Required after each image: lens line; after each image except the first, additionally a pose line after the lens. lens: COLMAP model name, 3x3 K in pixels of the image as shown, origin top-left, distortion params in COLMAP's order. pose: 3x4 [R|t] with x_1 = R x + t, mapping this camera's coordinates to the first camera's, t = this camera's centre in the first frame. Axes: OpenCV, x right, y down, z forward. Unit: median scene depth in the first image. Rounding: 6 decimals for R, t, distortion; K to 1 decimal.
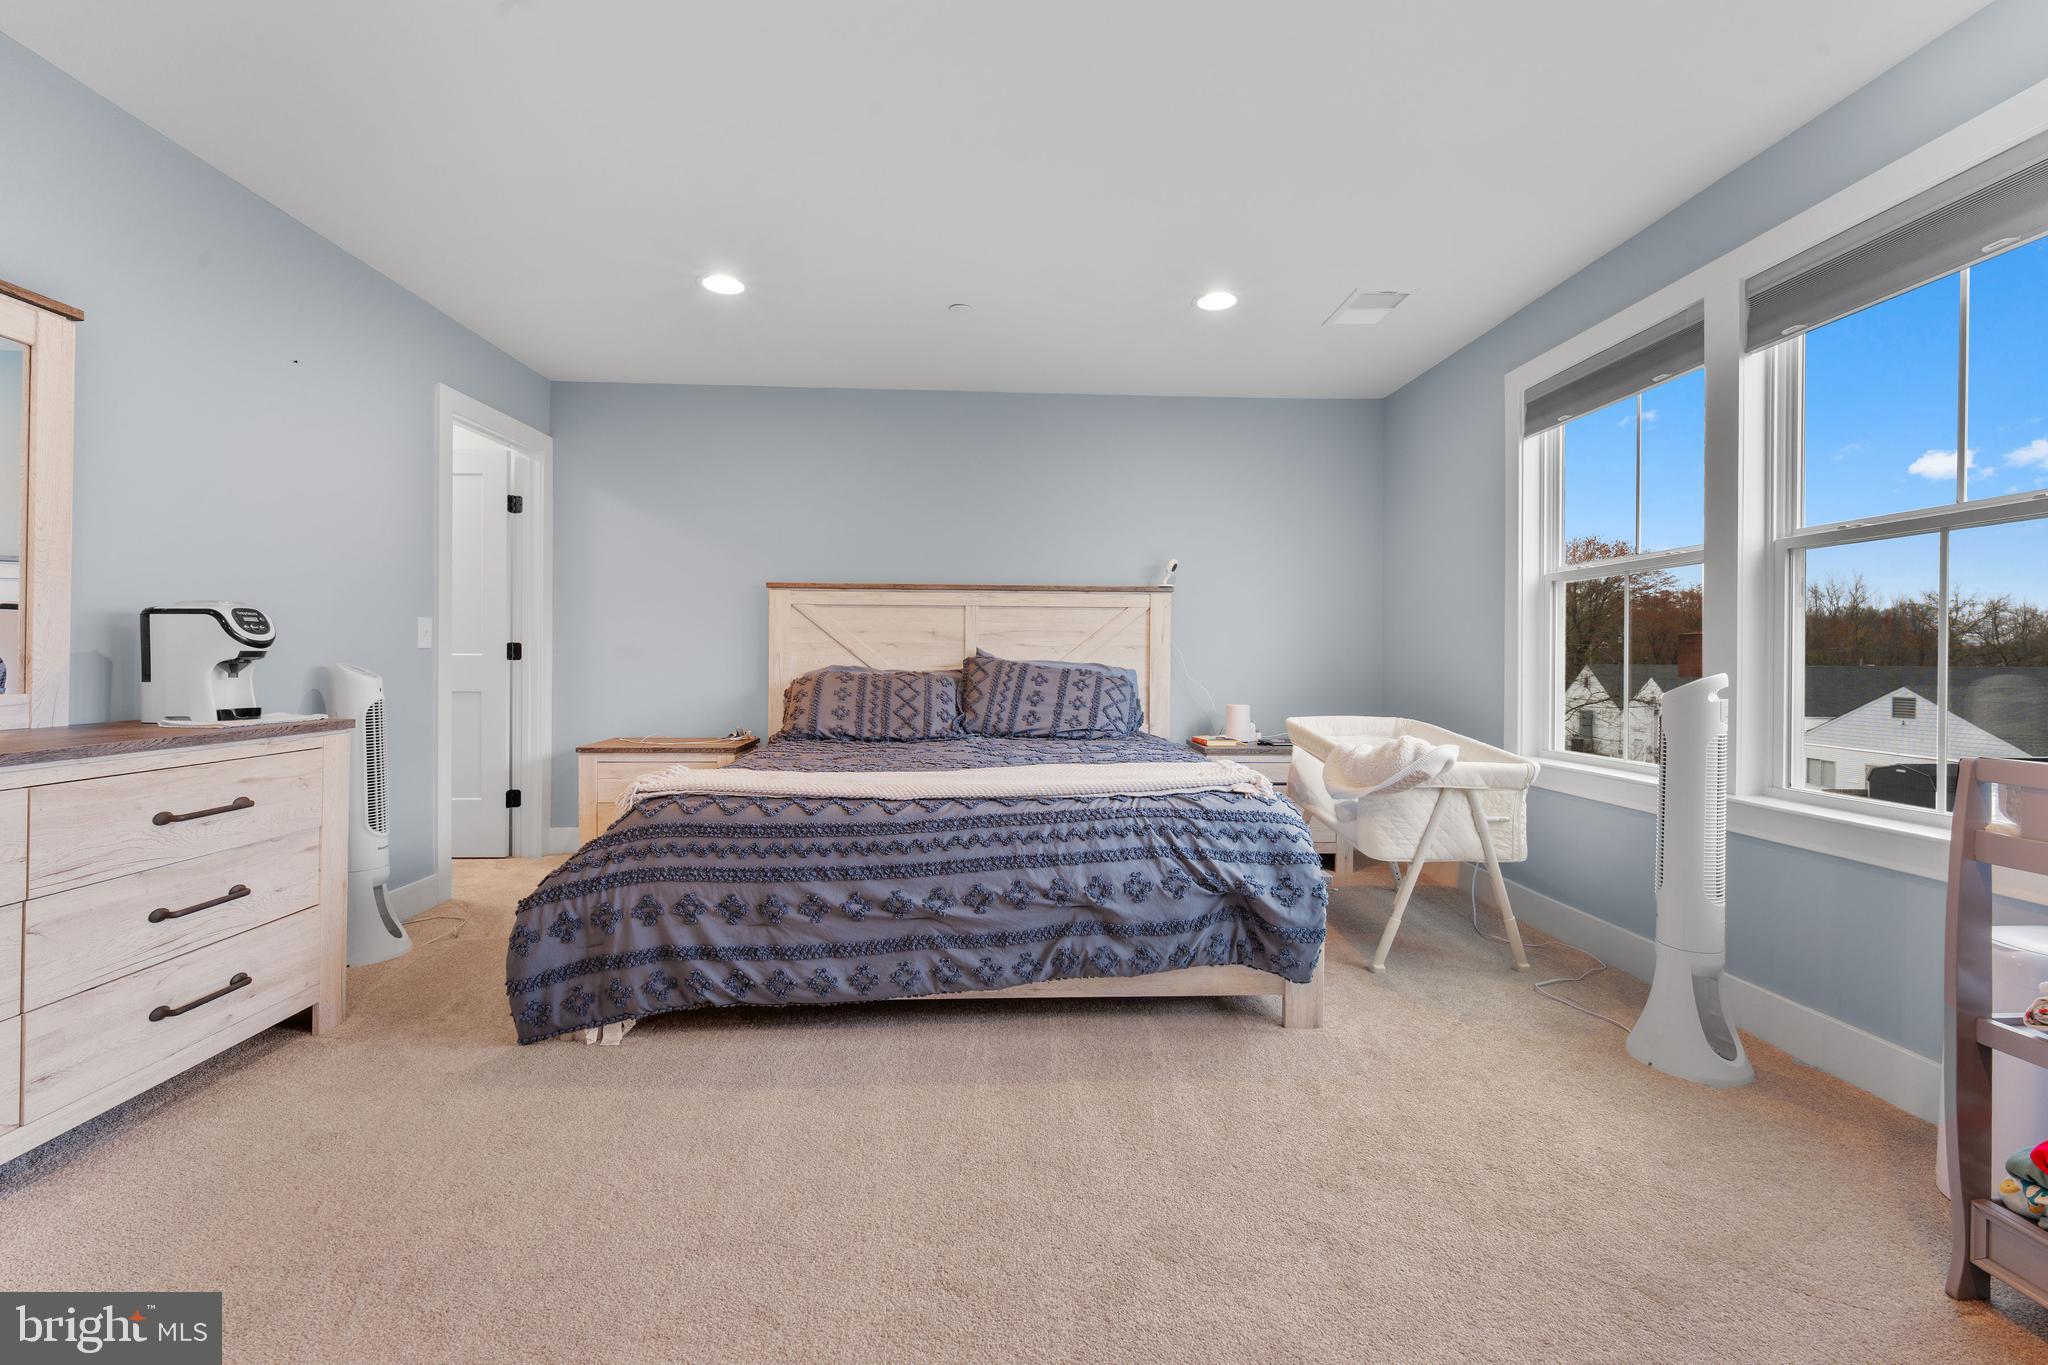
lens RADIAL K [[845.6, 0, 1016.1], [0, 845.6, 664.1], [0, 0, 1]] dist [0.004952, -0.003631]
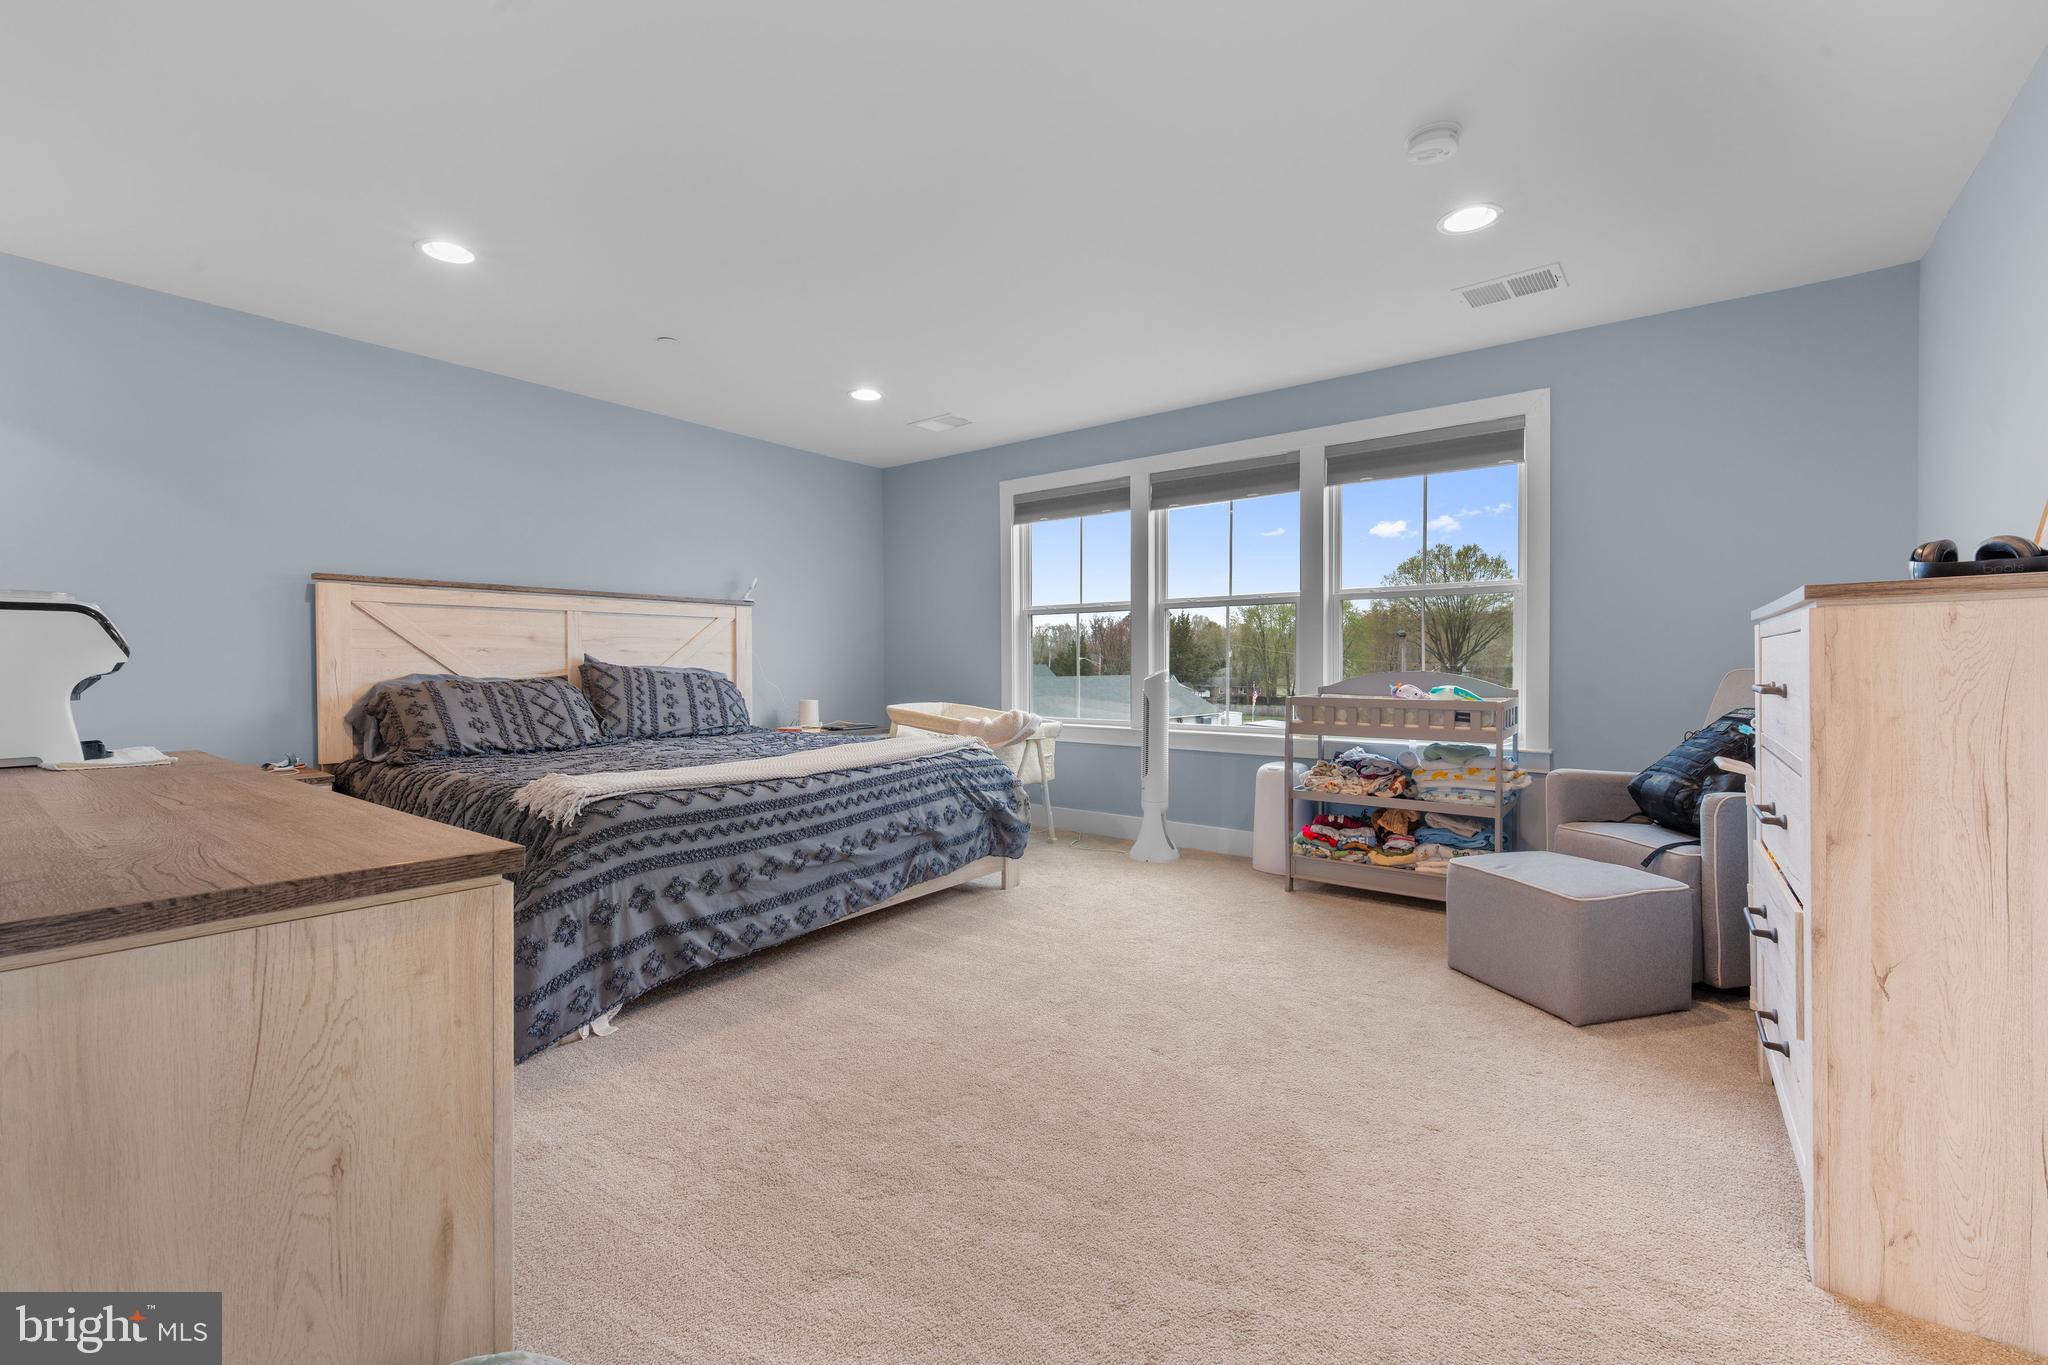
lens RADIAL K [[845.6, 0, 1025.6], [0, 845.6, 672.5], [0, 0, 1]] dist [0.004952, -0.003631]
pose [[0.642988, -0.015723, 0.765715, -0.920793], [0.010281, 0.999876, 0.011898, -0.007446], [-0.765807, 0.000222, 0.643070, -0.076769]]
